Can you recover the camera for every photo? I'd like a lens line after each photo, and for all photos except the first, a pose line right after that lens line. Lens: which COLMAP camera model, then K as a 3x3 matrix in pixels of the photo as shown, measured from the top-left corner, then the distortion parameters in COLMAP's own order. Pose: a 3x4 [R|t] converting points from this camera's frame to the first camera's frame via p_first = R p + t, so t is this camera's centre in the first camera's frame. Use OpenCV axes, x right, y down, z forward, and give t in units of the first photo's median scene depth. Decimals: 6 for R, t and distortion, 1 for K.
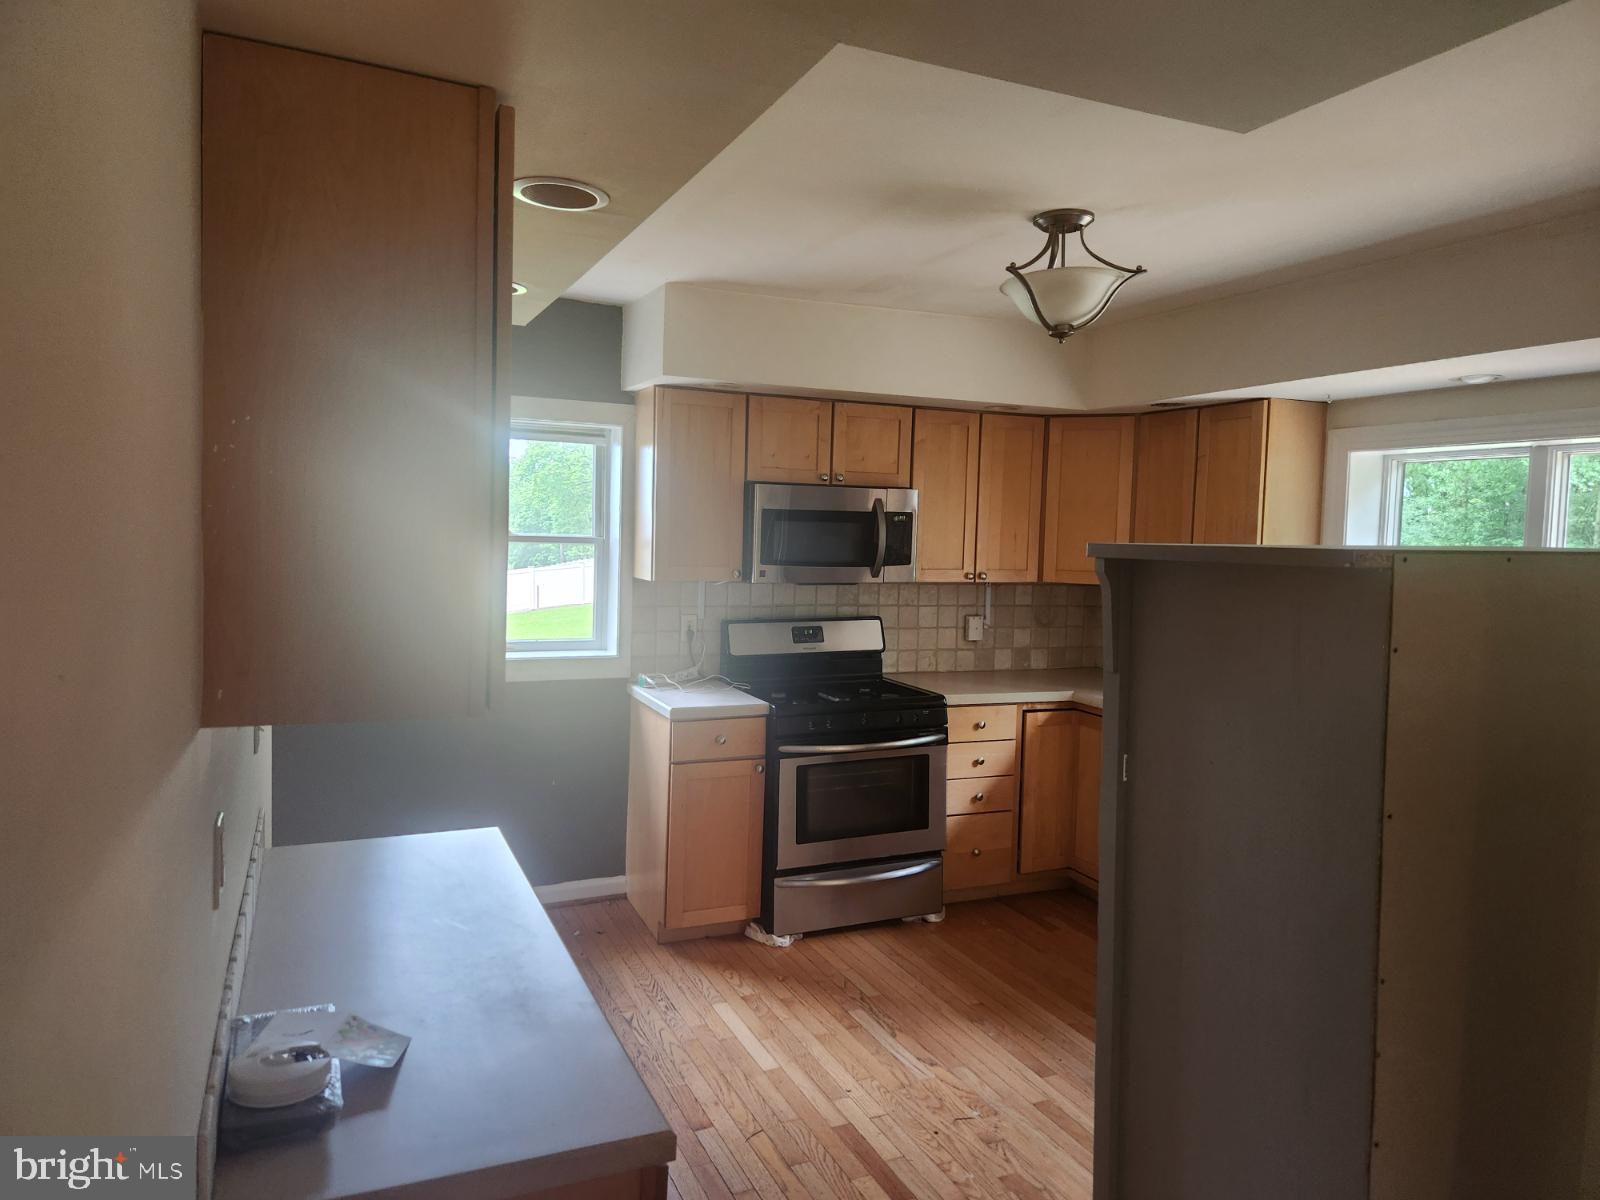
lens RADIAL K [[1070.3, 0, 802.2], [0, 1070.3, 591.3], [0, 0, 1]] dist [0.086997, -0.061494]
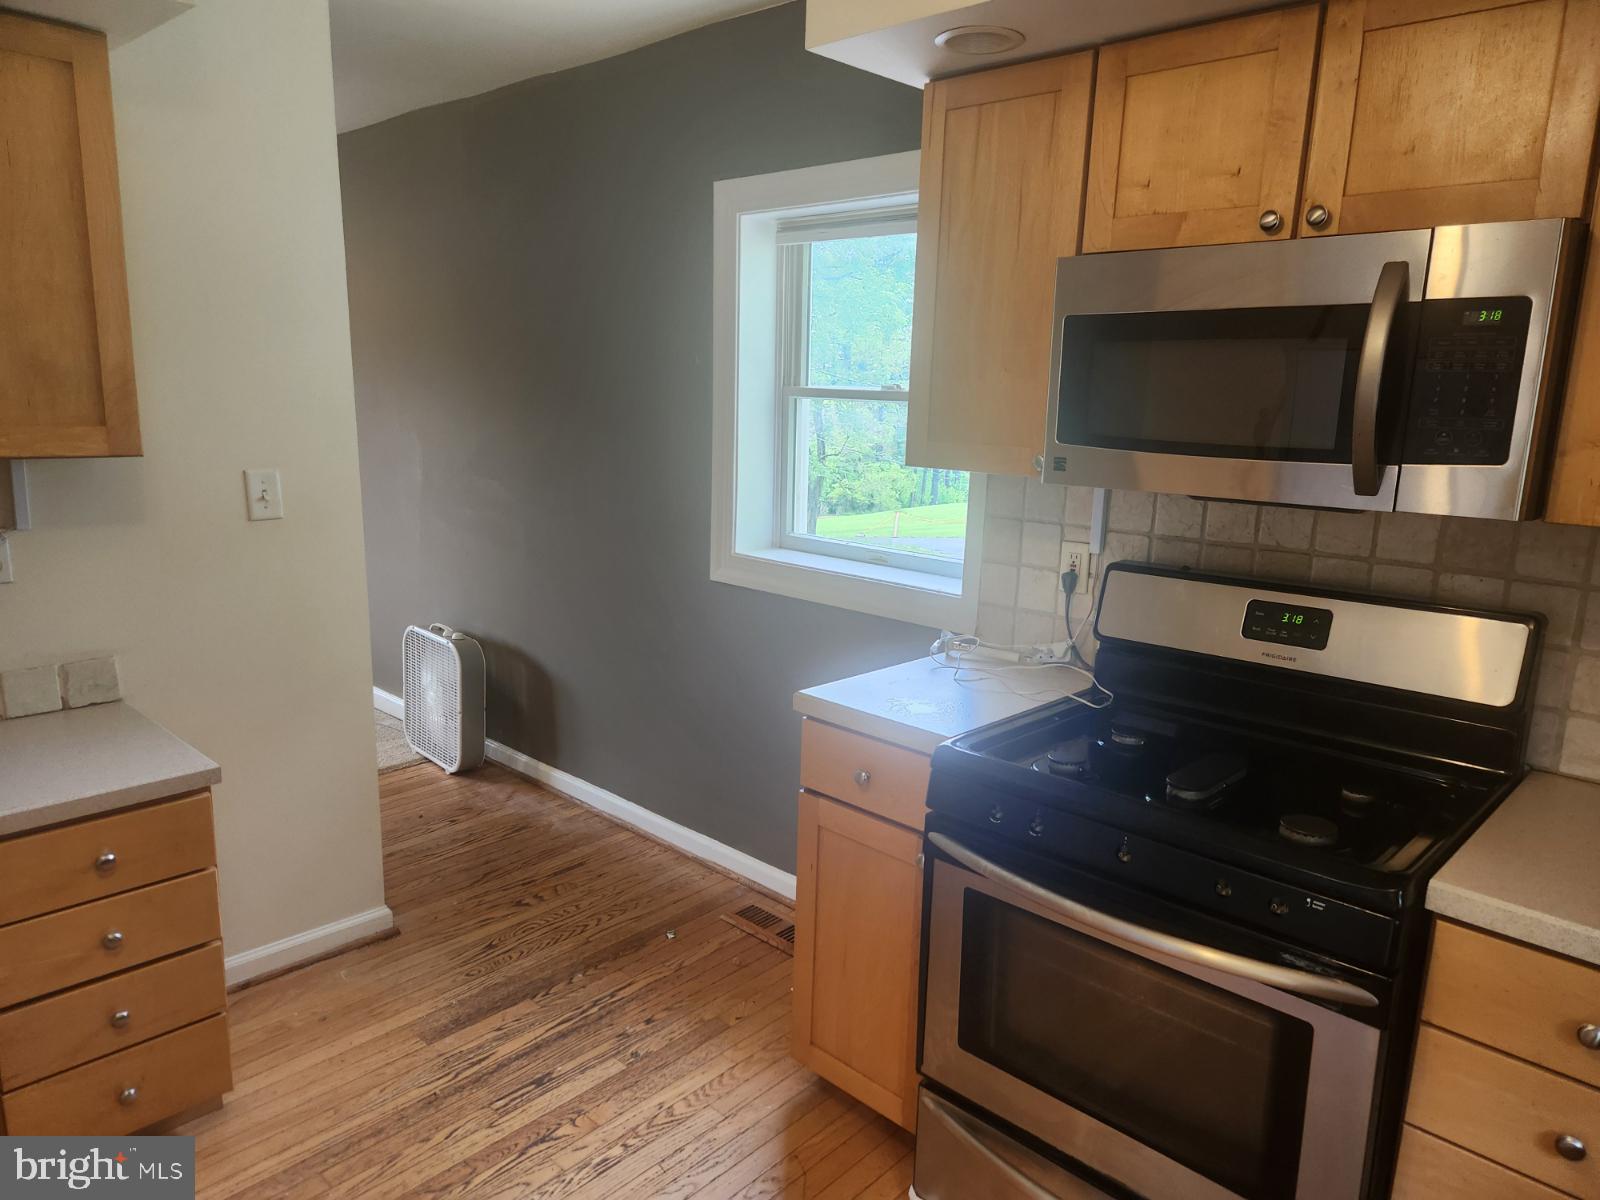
lens RADIAL K [[1070.3, 0, 800.0], [0, 1070.3, 603.1], [0, 0, 1]] dist [0.086997, -0.061494]
pose [[0.366732, 0.161675, -0.916171, 0.333968], [-0.077086, 0.986678, 0.143260, -0.014364], [0.927127, 0.018086, 0.374310, 0.687535]]
